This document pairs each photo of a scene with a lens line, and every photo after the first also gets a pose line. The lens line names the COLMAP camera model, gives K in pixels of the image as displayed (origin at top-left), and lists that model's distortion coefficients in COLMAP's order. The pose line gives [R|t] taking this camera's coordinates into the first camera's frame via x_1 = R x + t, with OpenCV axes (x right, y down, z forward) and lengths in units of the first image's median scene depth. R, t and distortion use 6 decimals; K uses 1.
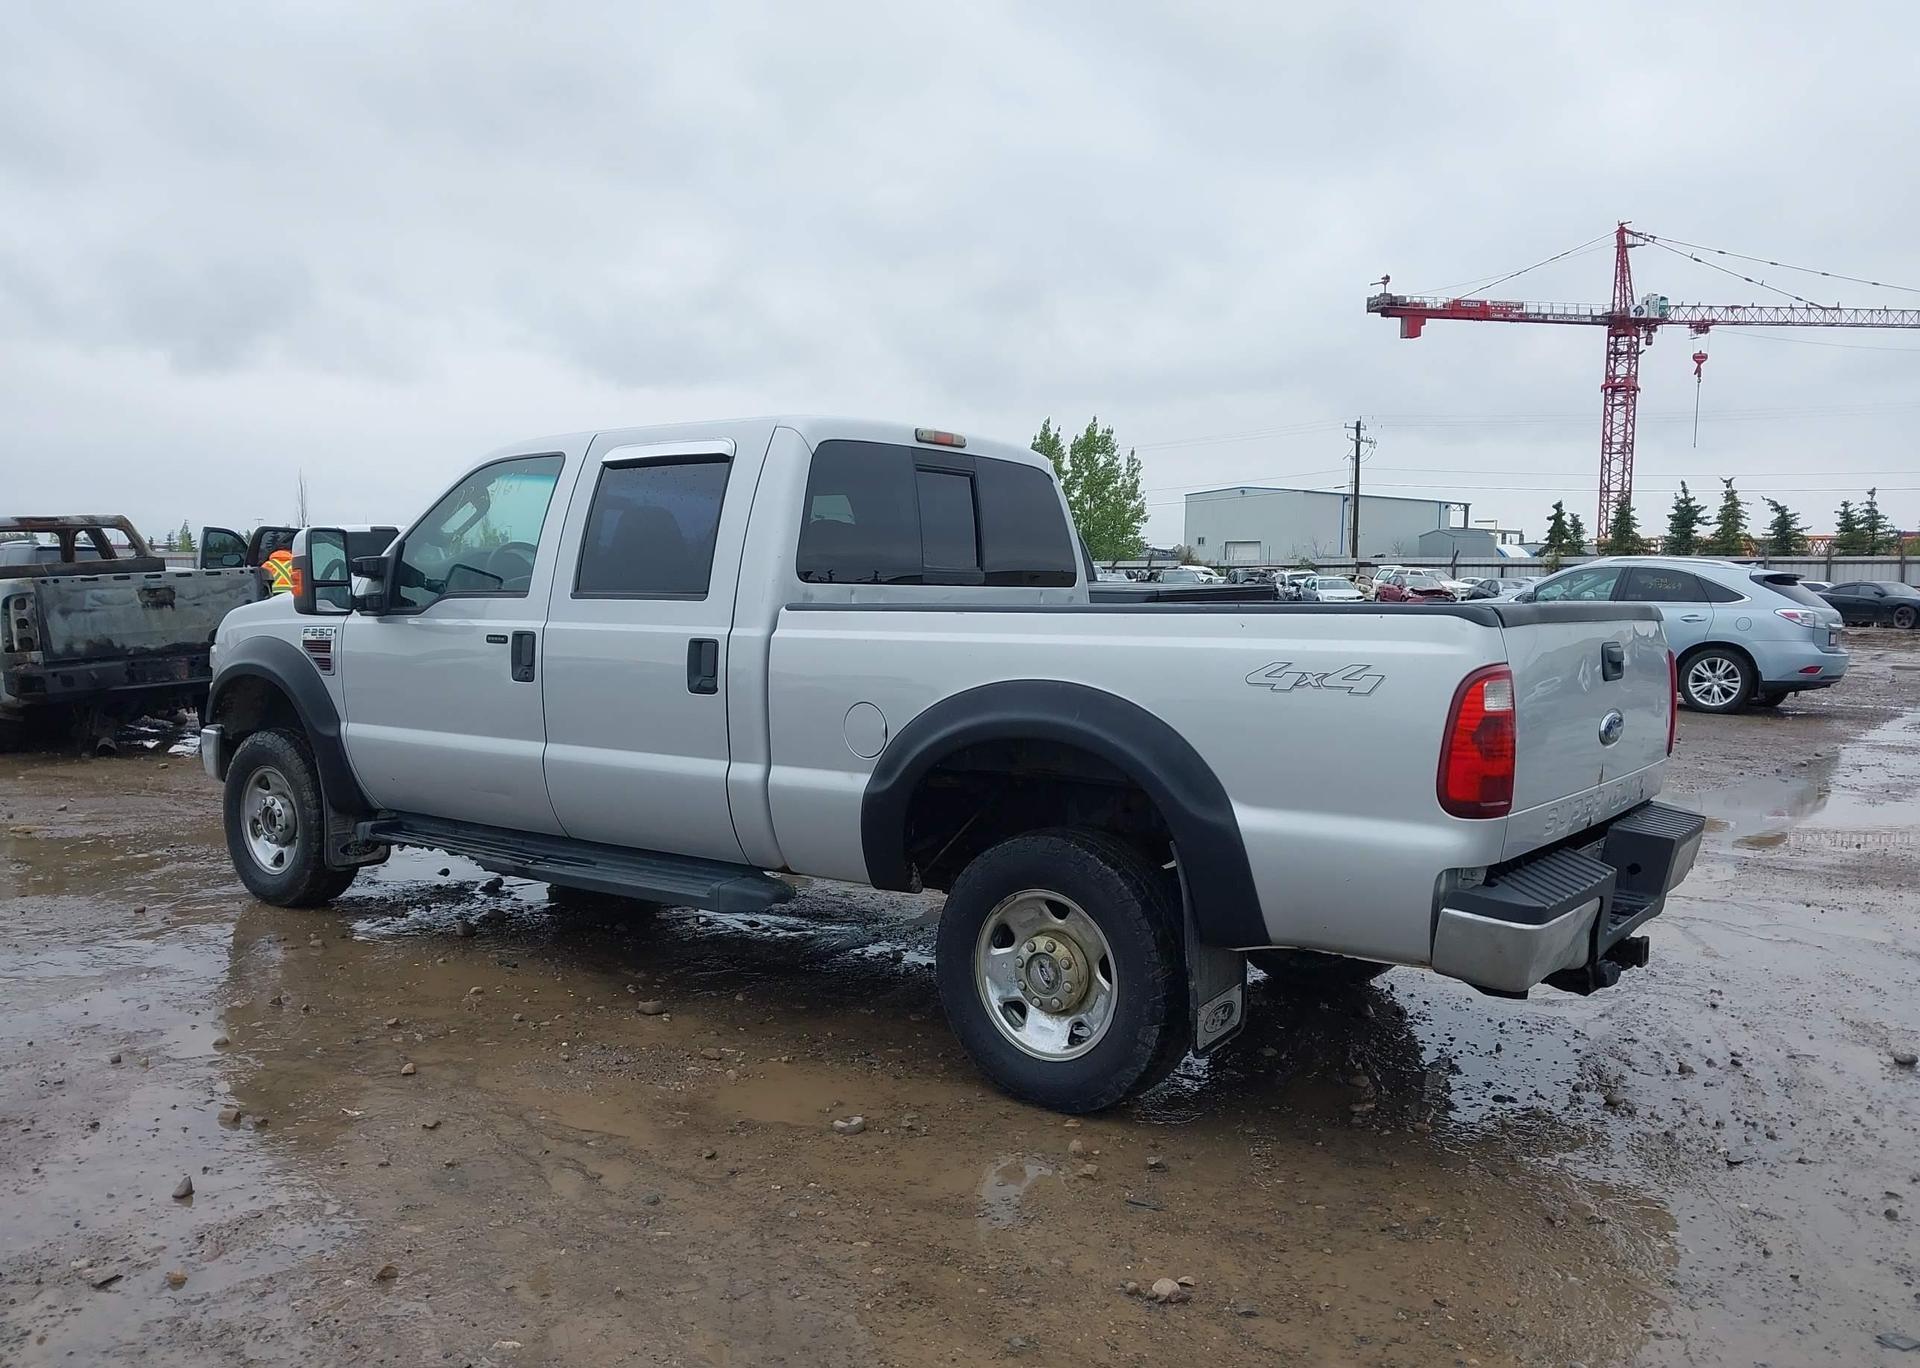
lens RADIAL K [[1511.9, 0, 959.2], [0, 1511.9, 704.1], [0, 0, 1]] dist [0.093557, -0.134078]
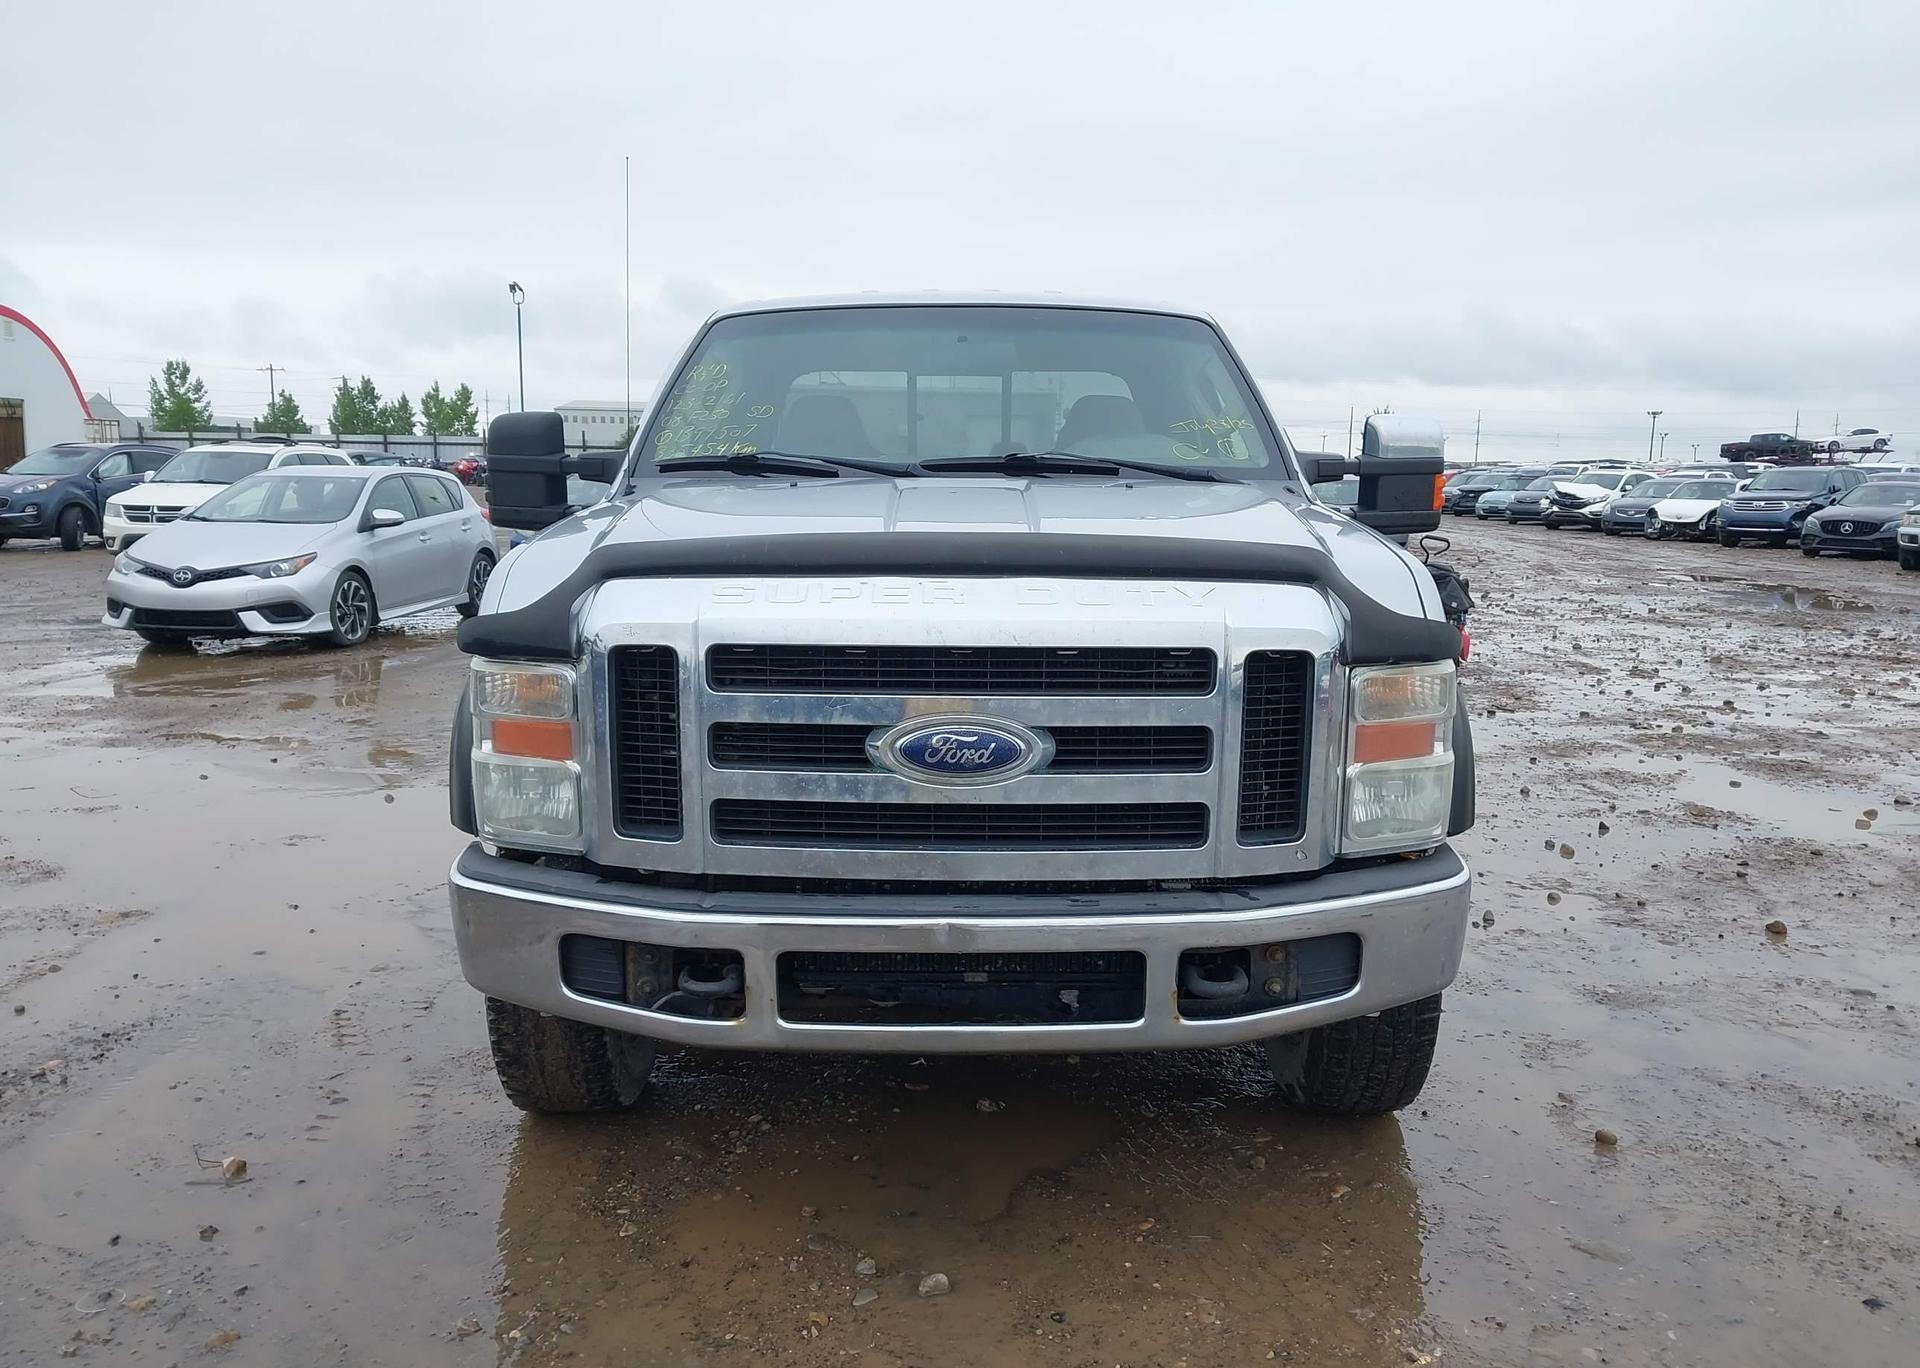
lens RADIAL K [[1511.9, 0, 959.2], [0, 1511.9, 704.1], [0, 0, 1]] dist [0.093557, -0.134078]
pose [[-0.612037, -0.136417, 0.778974, -0.049180], [0.050690, 0.976217, 0.210786, -0.008097], [-0.789203, 0.168494, -0.590566, 0.091159]]
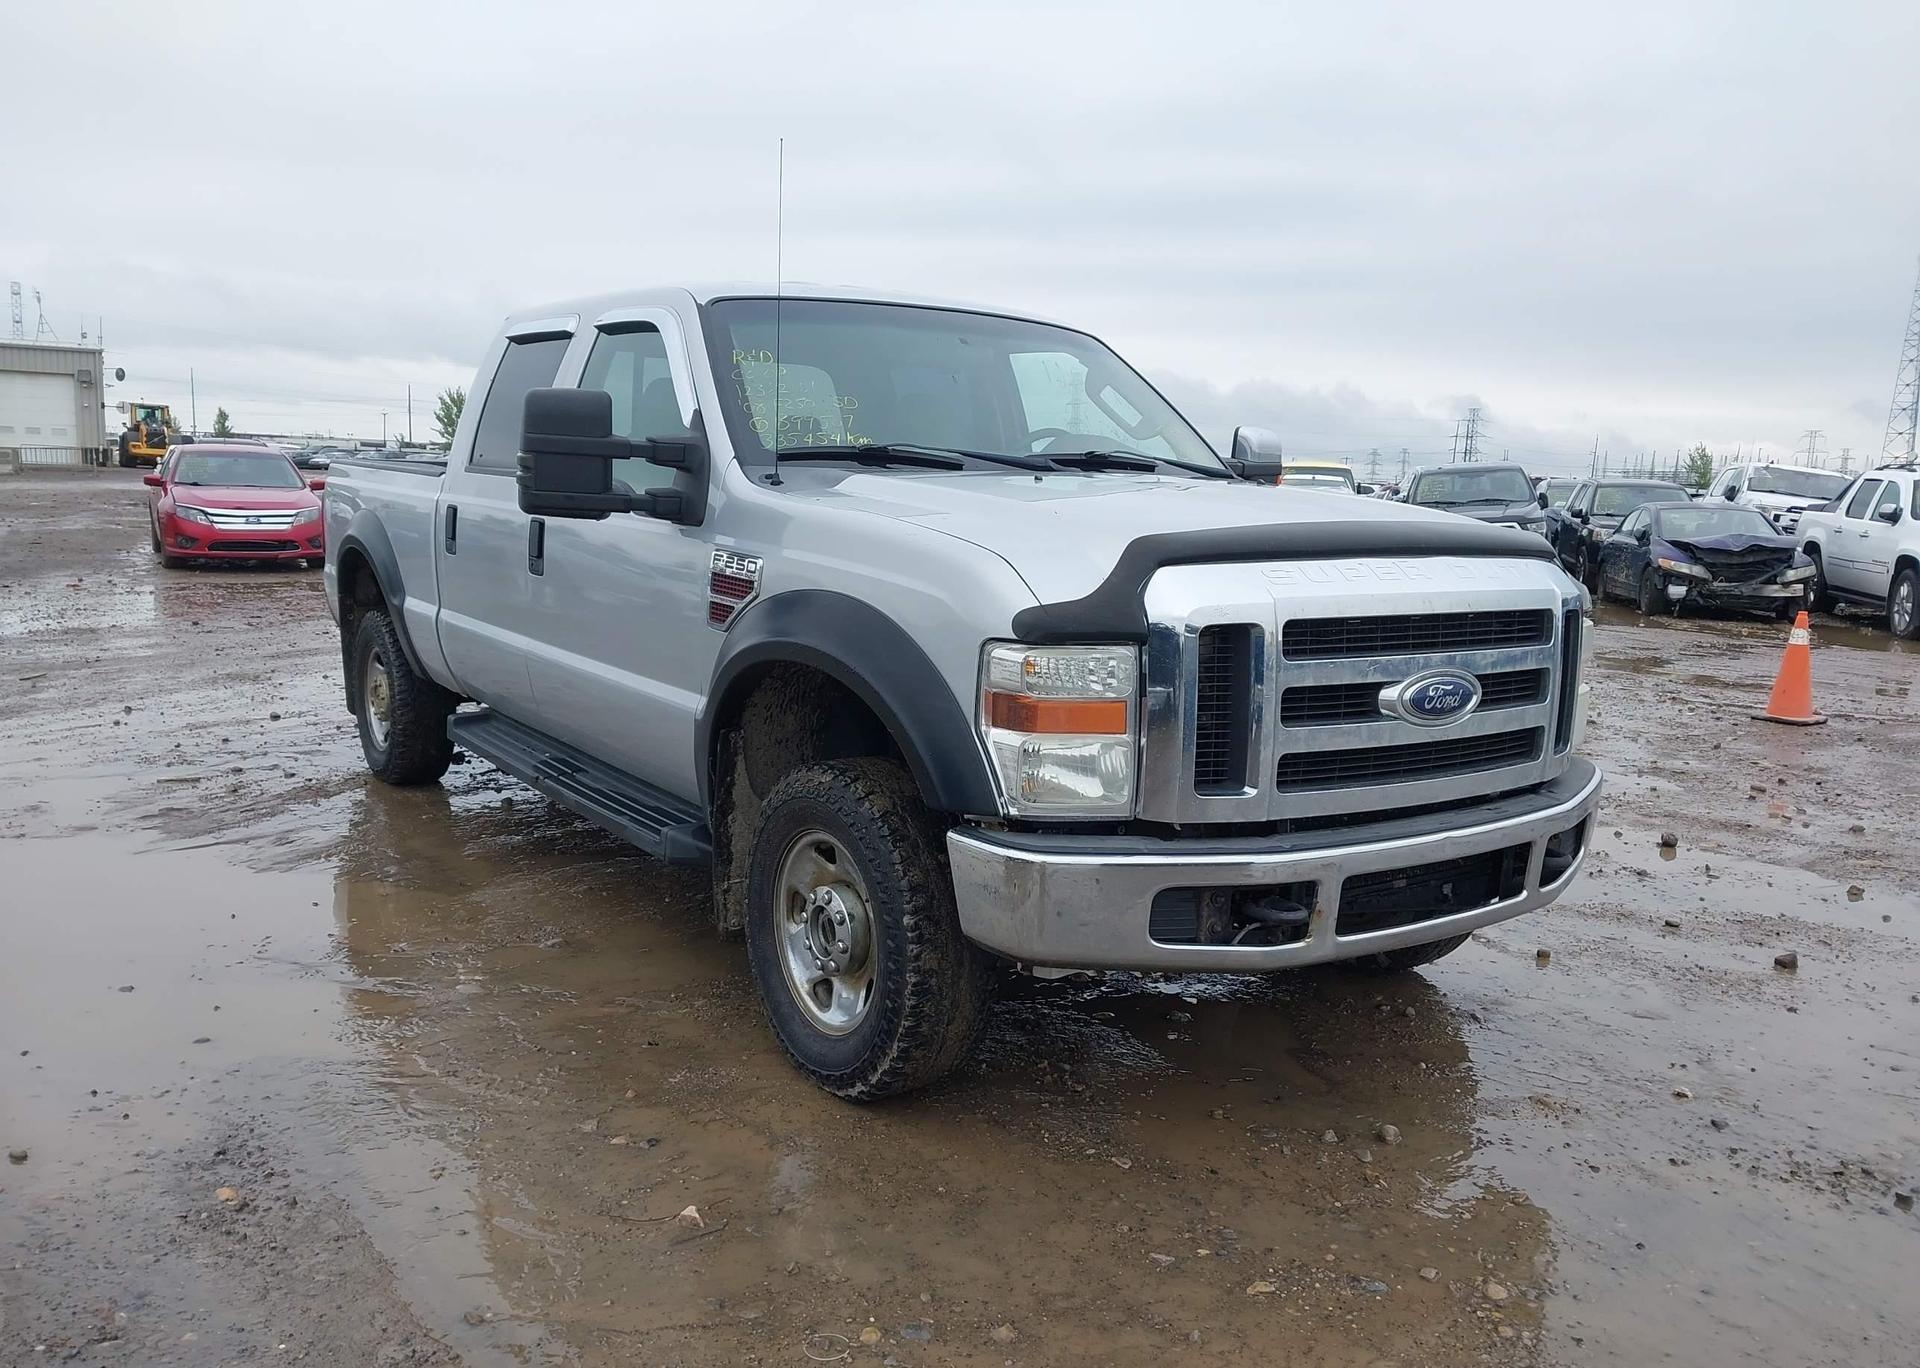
lens RADIAL K [[1511.9, 0, 959.2], [0, 1511.9, 704.1], [0, 0, 1]] dist [0.093557, -0.134078]
pose [[-0.954576, -0.087800, 0.284740, -0.029541], [-0.020959, 0.973020, 0.229769, -0.008964], [-0.297231, 0.213364, -0.930661, 0.108565]]
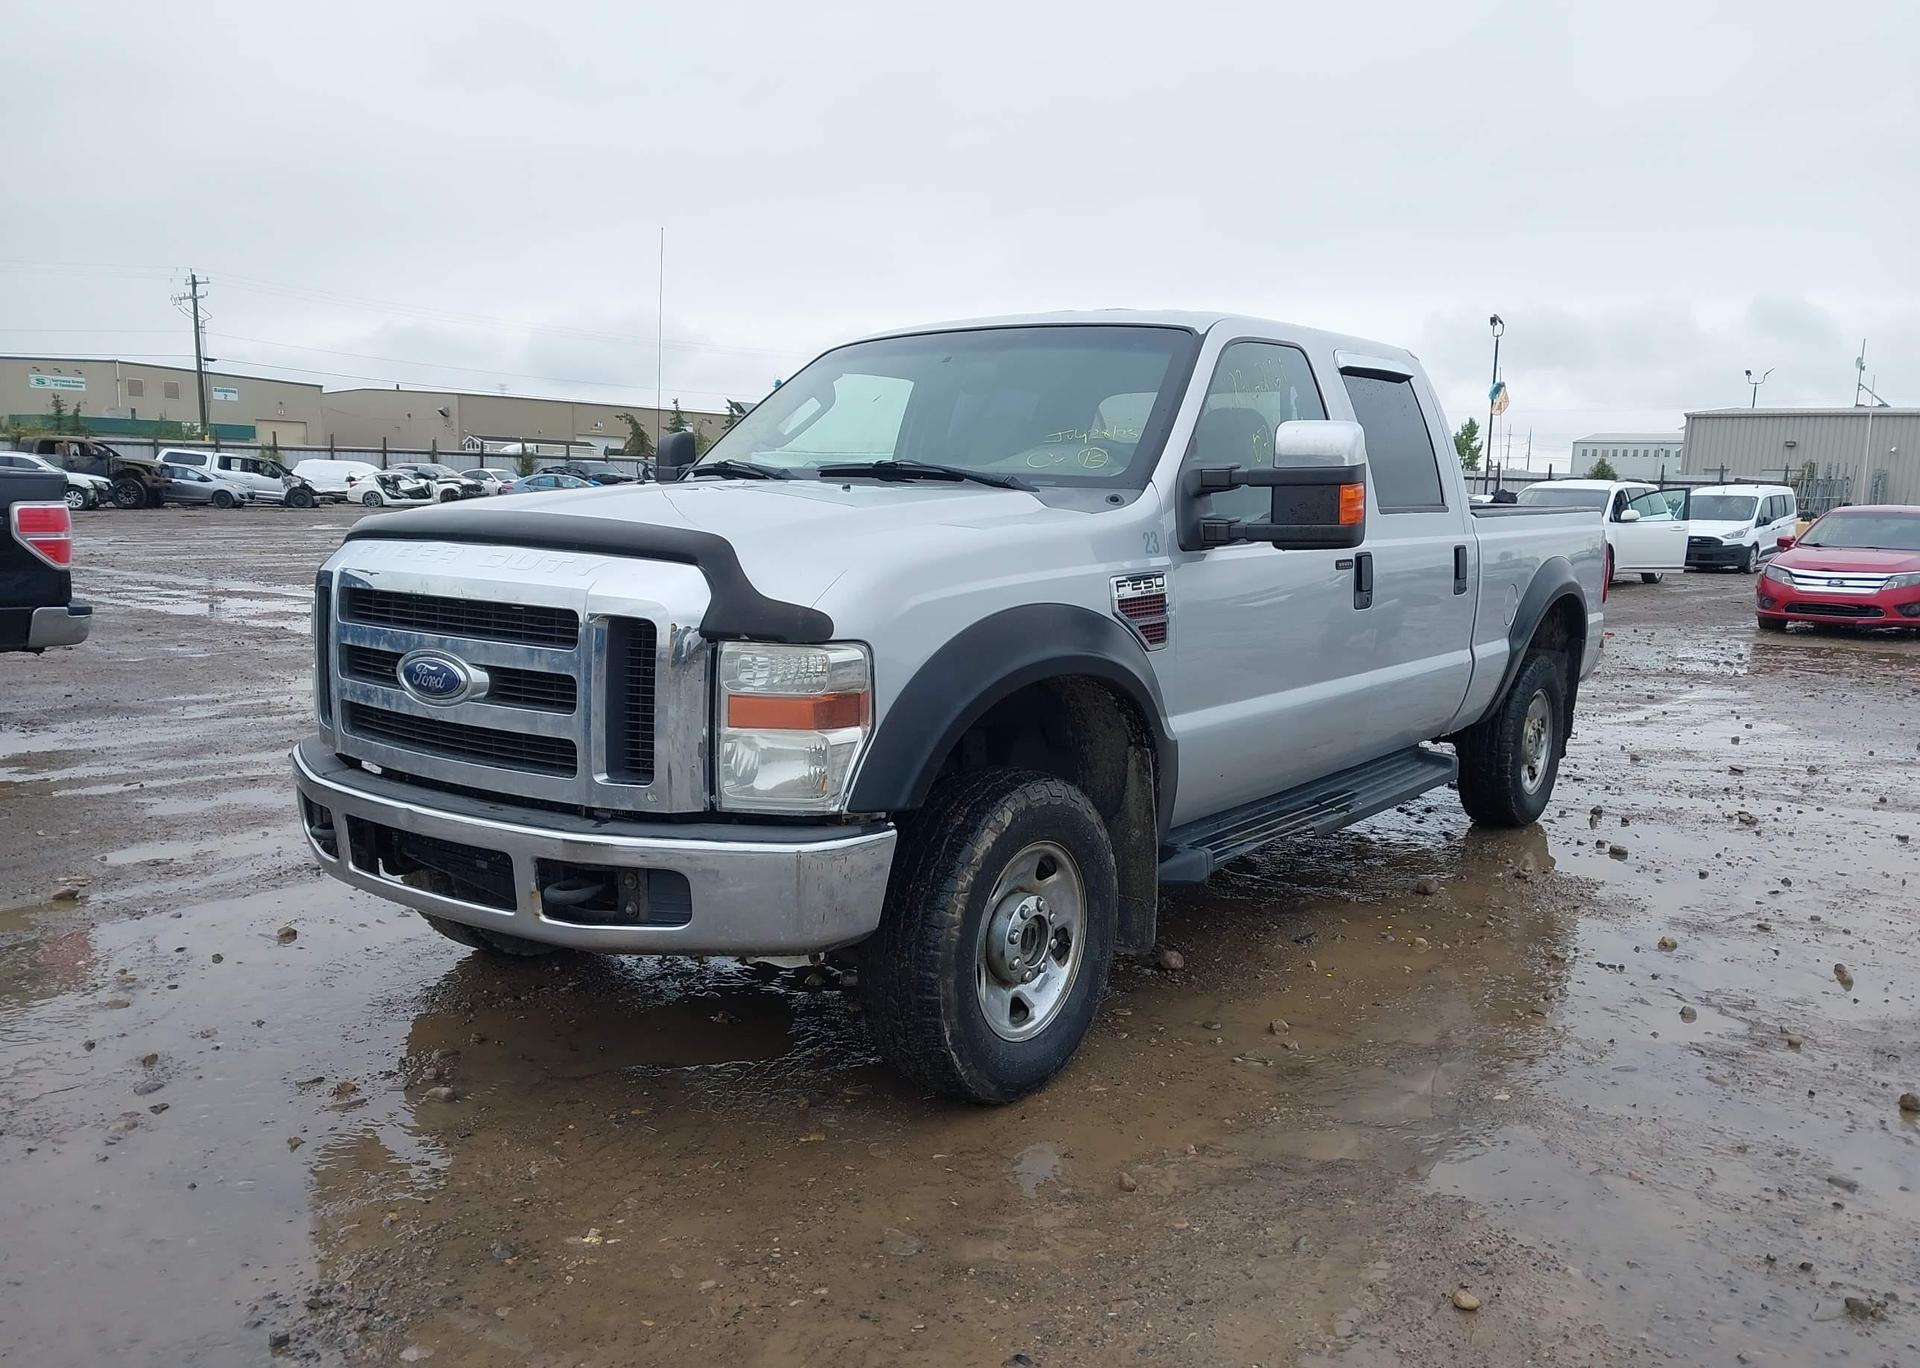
lens RADIAL K [[1511.9, 0, 959.2], [0, 1511.9, 704.1], [0, 0, 1]] dist [0.093557, -0.134078]
pose [[-0.014242, -0.151641, 0.988333, -0.062266], [0.060291, 0.986505, 0.152229, -0.005835], [-0.998079, 0.061756, -0.004908, 0.065689]]
